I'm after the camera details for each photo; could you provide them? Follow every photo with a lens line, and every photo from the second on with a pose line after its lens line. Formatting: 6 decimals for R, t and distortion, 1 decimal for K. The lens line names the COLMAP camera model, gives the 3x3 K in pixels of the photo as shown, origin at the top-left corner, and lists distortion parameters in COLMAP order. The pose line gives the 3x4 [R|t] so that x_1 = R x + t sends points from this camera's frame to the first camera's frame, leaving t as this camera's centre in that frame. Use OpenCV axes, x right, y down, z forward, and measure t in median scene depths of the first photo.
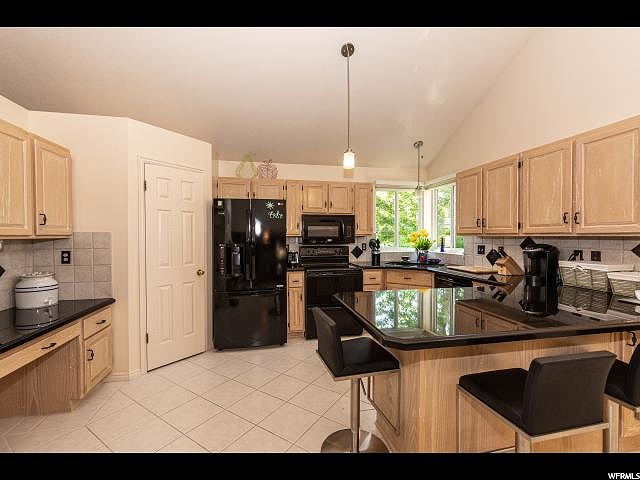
lens RADIAL K [[281.3, 0, 320.0], [0, 281.3, 240.0], [0, 0, 1]] dist [-0.000734, -0.000302]
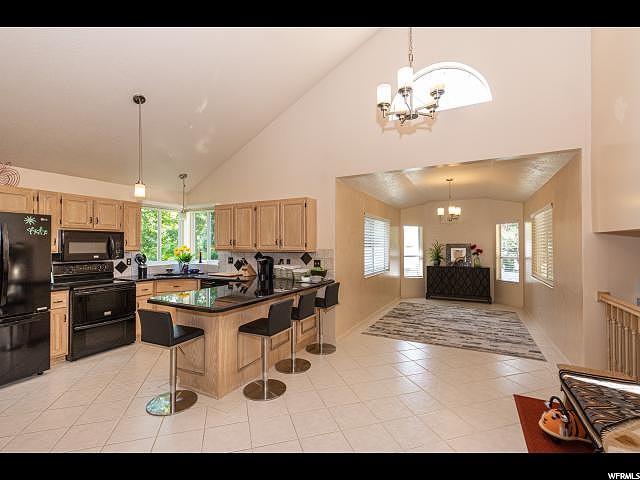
lens RADIAL K [[286.9, 0, 320.0], [0, 286.9, 240.0], [0, 0, 1]] dist [0.000291, -0.000026]
pose [[0.630885, 0.016044, 0.775710, -0.295791], [0.010924, 0.999503, -0.029558, -0.022270], [-0.775799, 0.027122, 0.630397, -0.297822]]
